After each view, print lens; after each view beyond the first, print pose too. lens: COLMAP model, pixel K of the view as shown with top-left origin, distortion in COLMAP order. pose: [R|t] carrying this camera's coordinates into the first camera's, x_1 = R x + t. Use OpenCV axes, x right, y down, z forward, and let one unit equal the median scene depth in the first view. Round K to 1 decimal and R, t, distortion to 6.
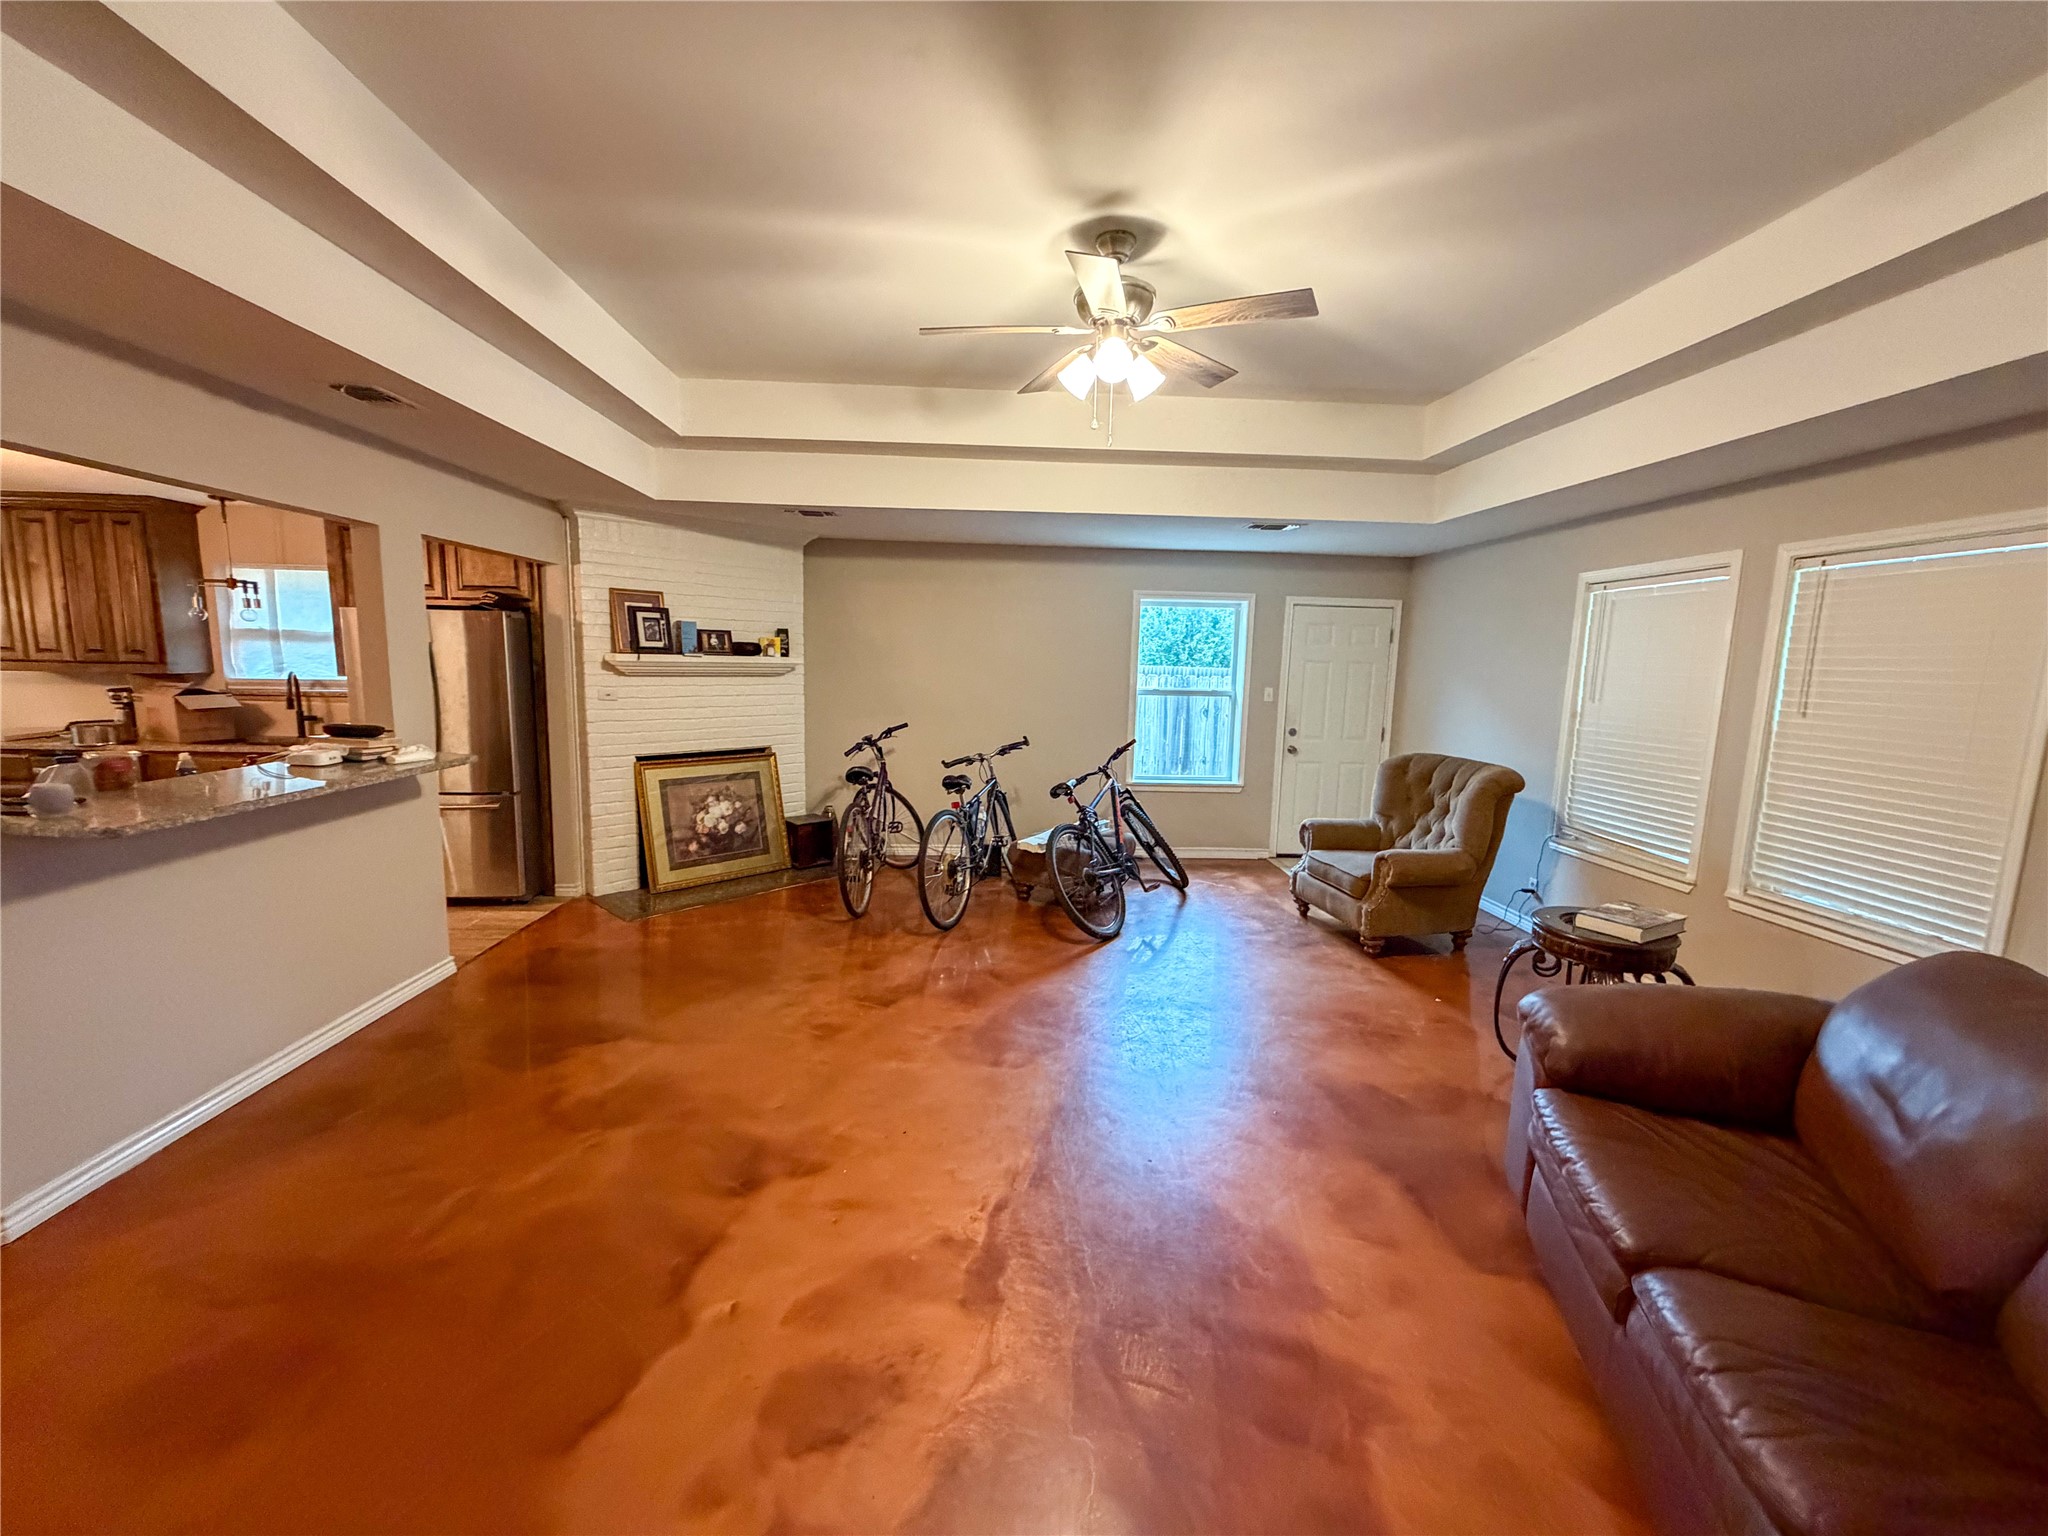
lens RADIAL K [[814.5, 0, 1015.9], [0, 814.5, 772.3], [0, 0, 1]] dist [-0.001552, 0.000588]
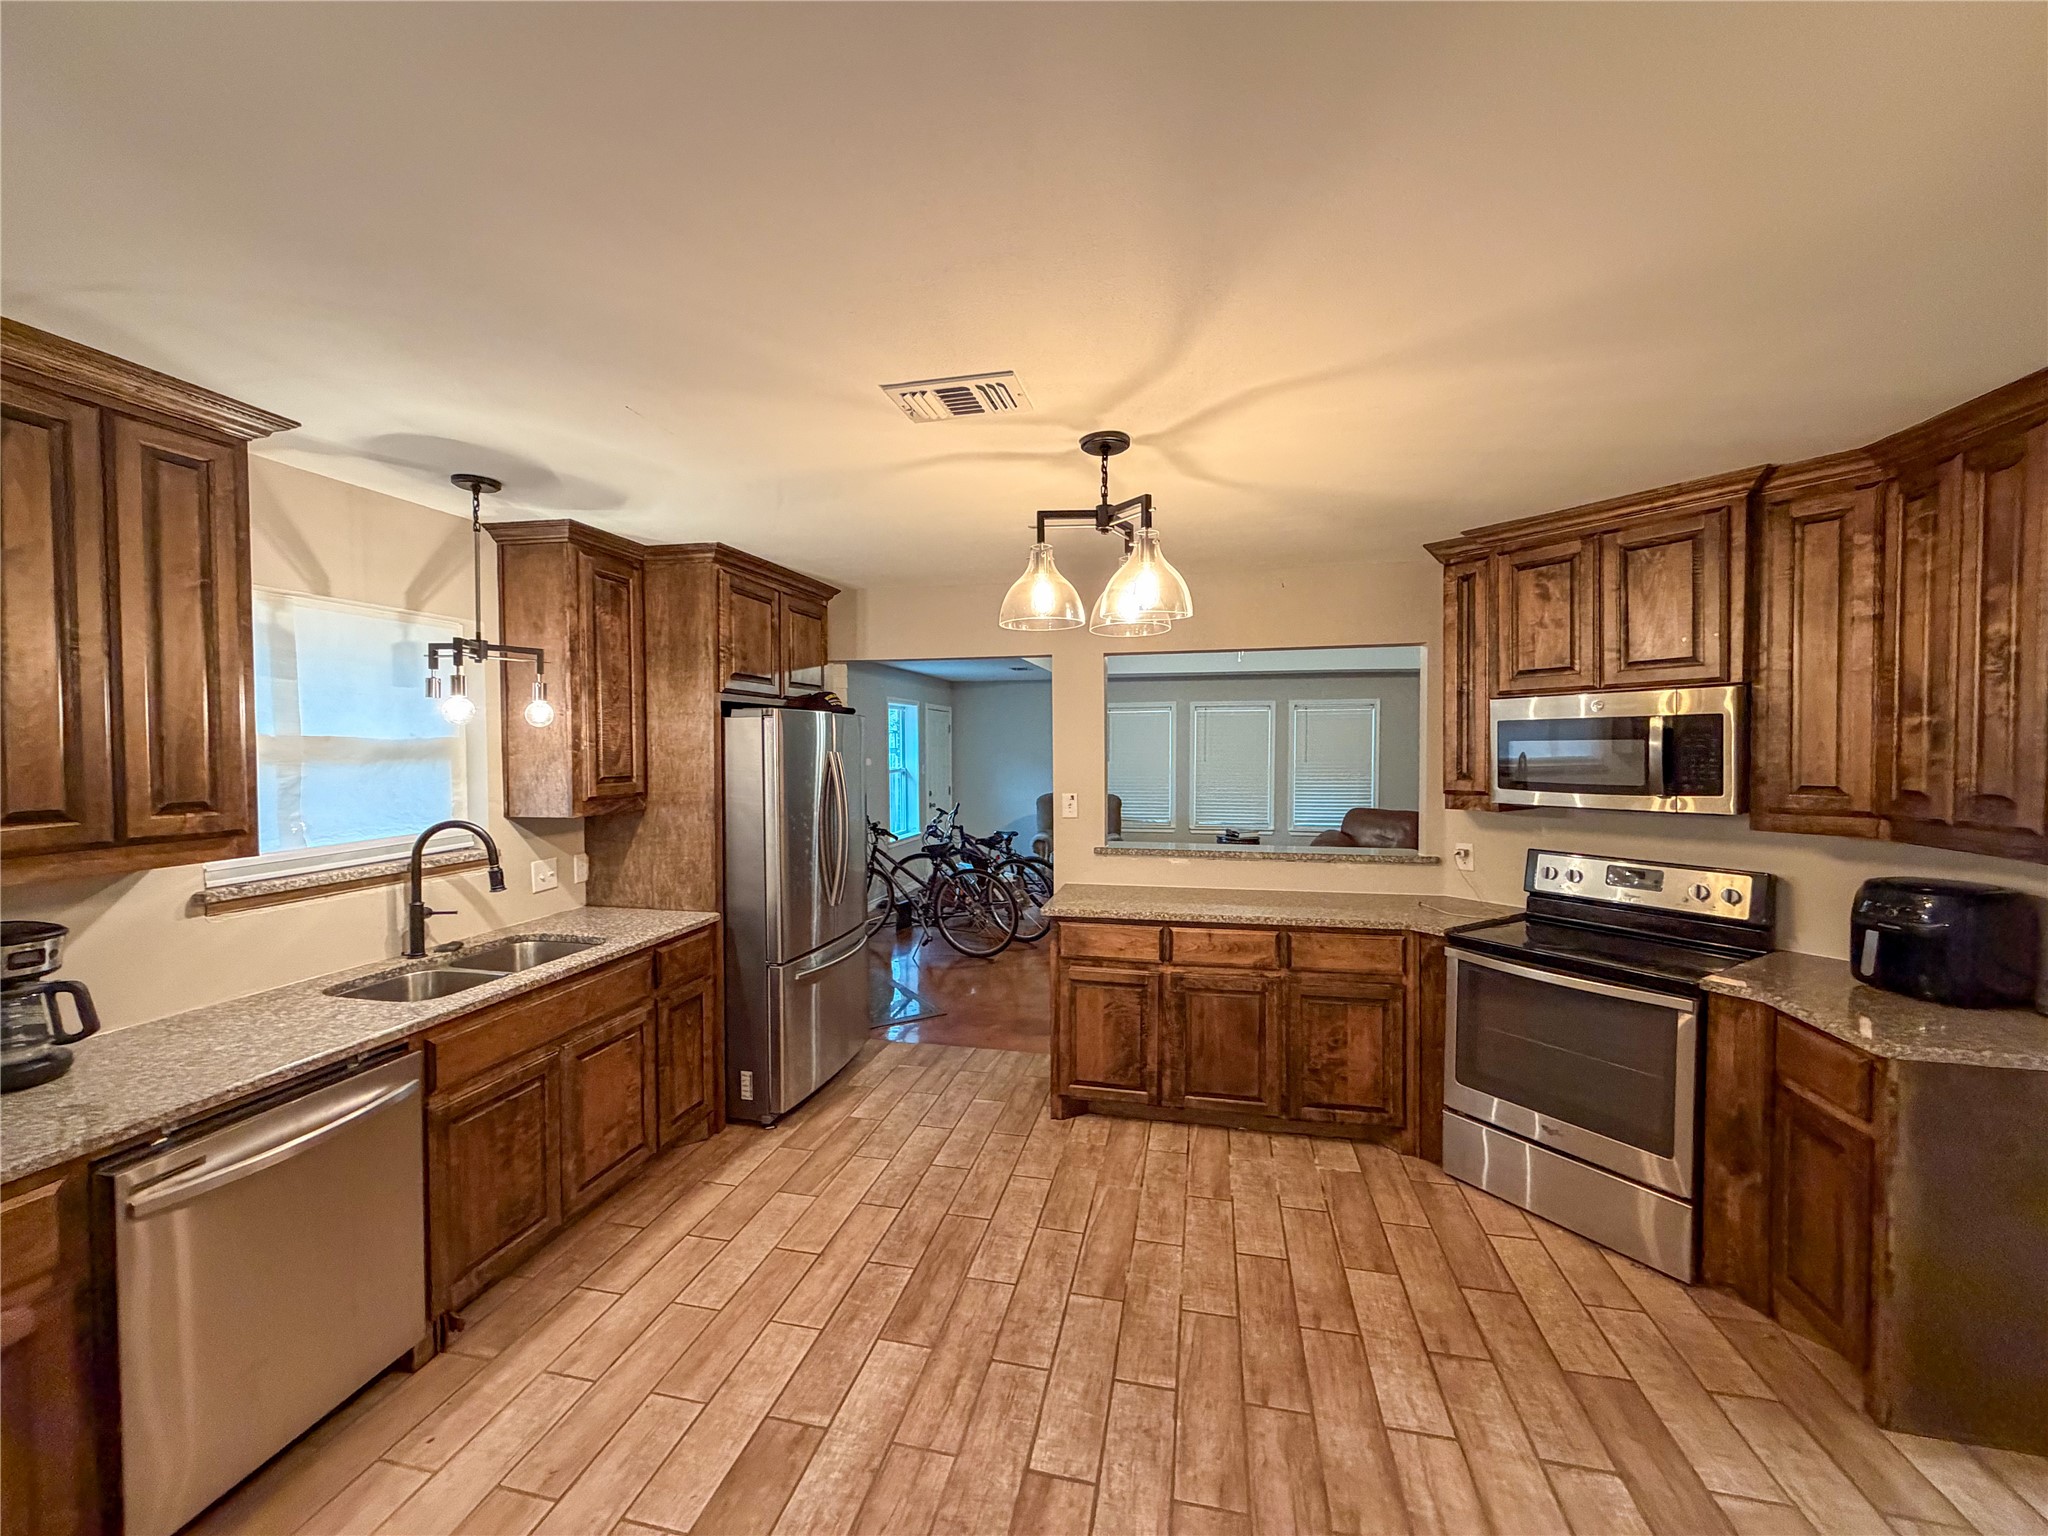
lens RADIAL K [[814.5, 0, 1019.1], [0, 814.5, 769.1], [0, 0, 1]] dist [-0.001552, 0.000588]
pose [[0.273476, -0.053700, 0.960379, -1.275952], [0.143396, 0.989559, 0.014498, -0.112250], [-0.951130, 0.133750, 0.278321, 0.524065]]
